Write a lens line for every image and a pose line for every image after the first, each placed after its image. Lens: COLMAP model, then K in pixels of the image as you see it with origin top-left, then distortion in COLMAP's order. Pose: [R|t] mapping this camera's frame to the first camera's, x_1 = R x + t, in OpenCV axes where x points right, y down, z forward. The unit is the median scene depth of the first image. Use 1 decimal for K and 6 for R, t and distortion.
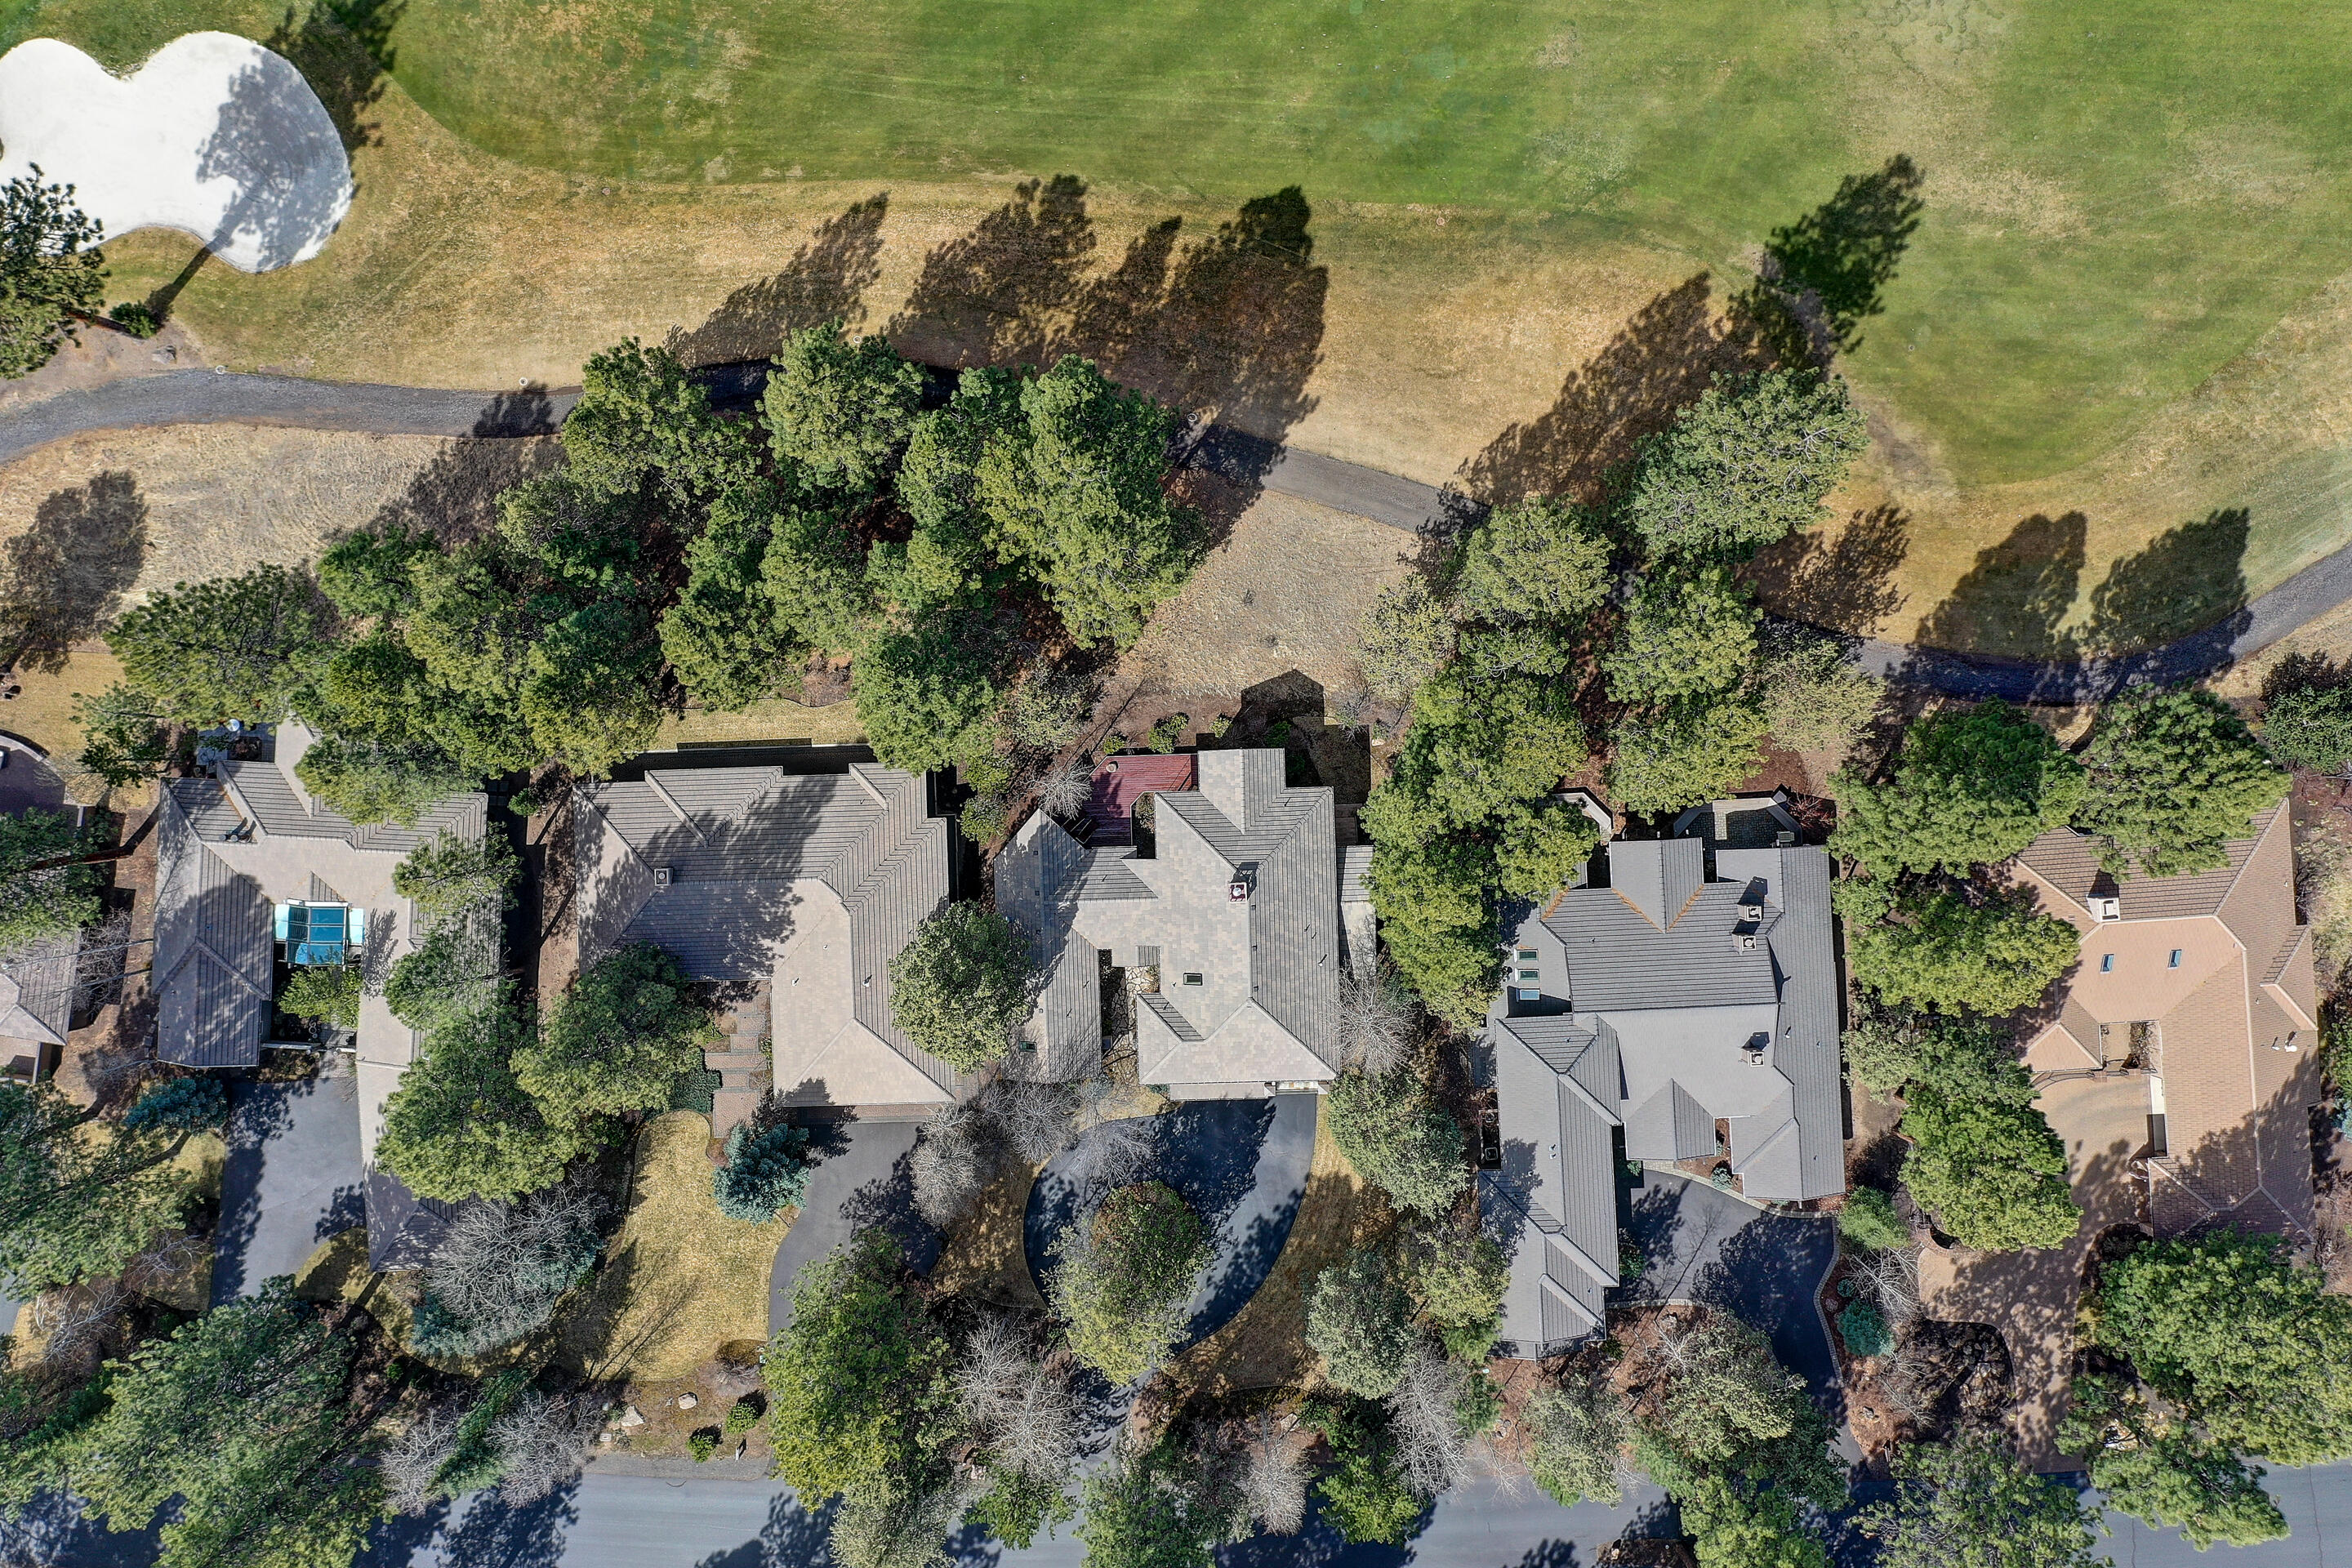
lens RADIAL K [[1863.5, 0, 1194.2], [0, 1863.5, 777.3], [0, 0, 1]] dist [0.006238, -0.005382]
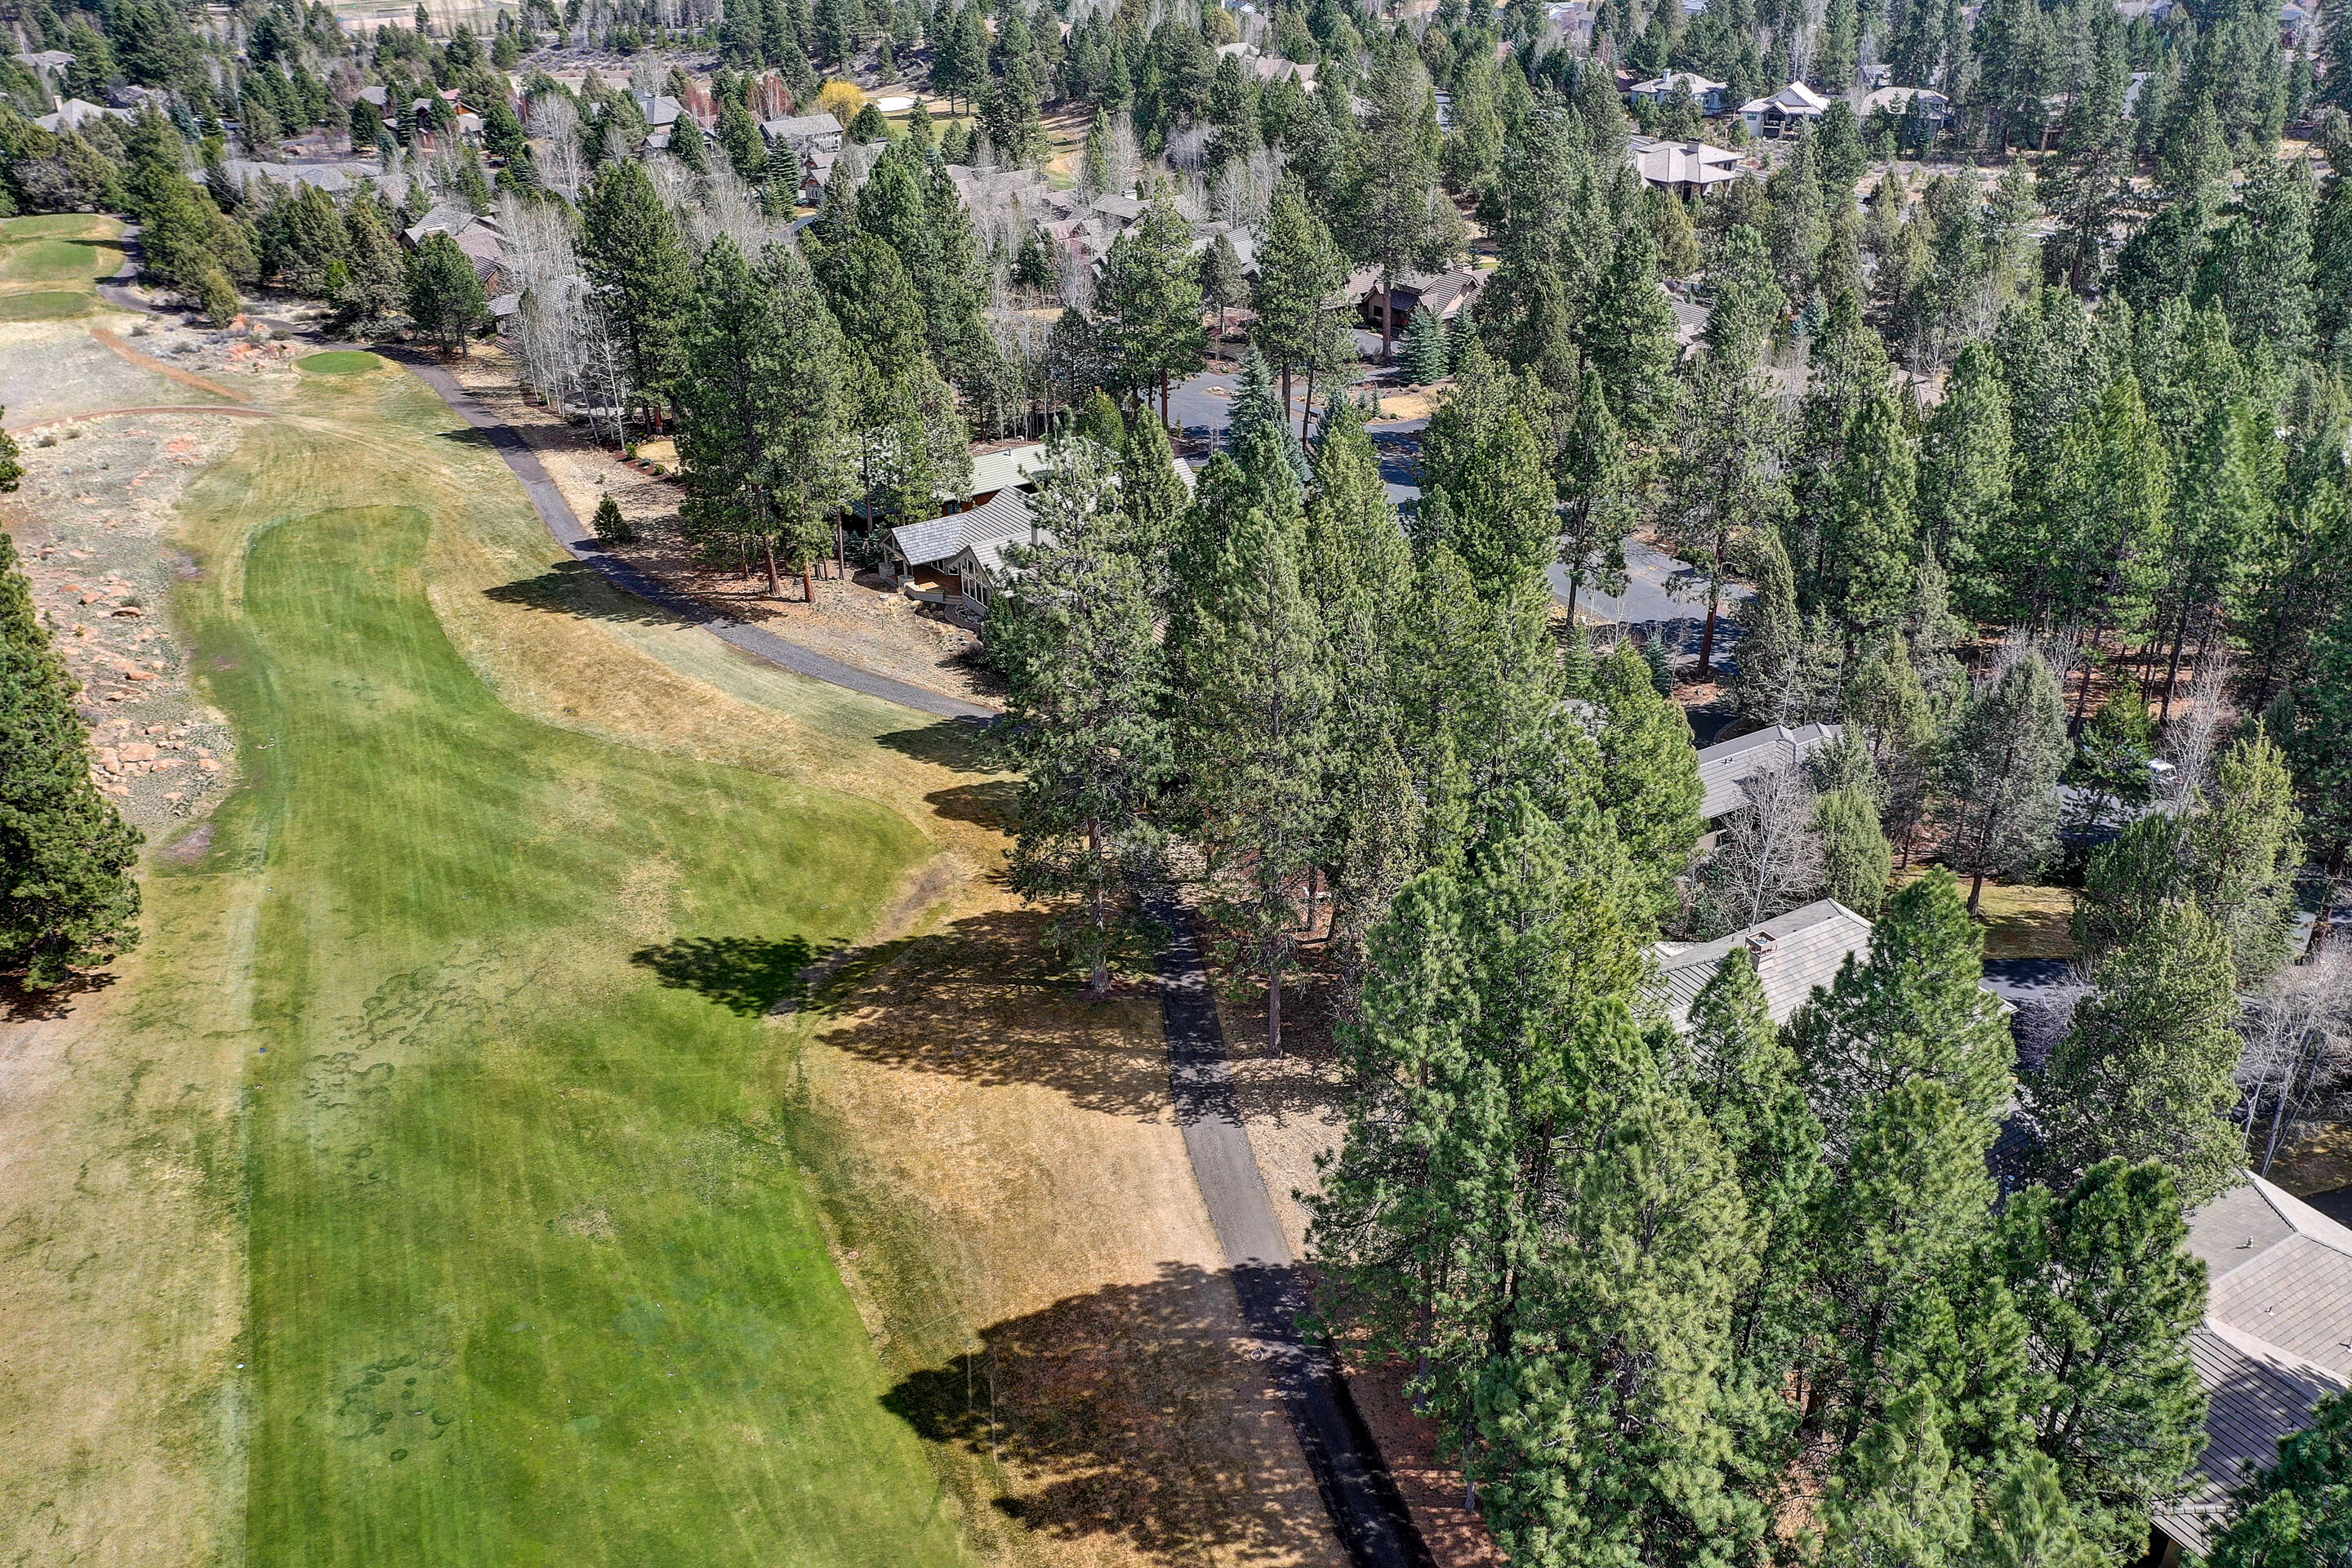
lens RADIAL K [[1863.5, 0, 1175.2], [0, 1863.5, 787.4], [0, 0, 1]] dist [0.006238, -0.005382]
pose [[-0.465311, -0.385274, 0.796900, -0.441874], [0.884453, -0.238022, 0.401358, -0.442007], [0.035047, 0.891577, 0.451511, 0.517554]]
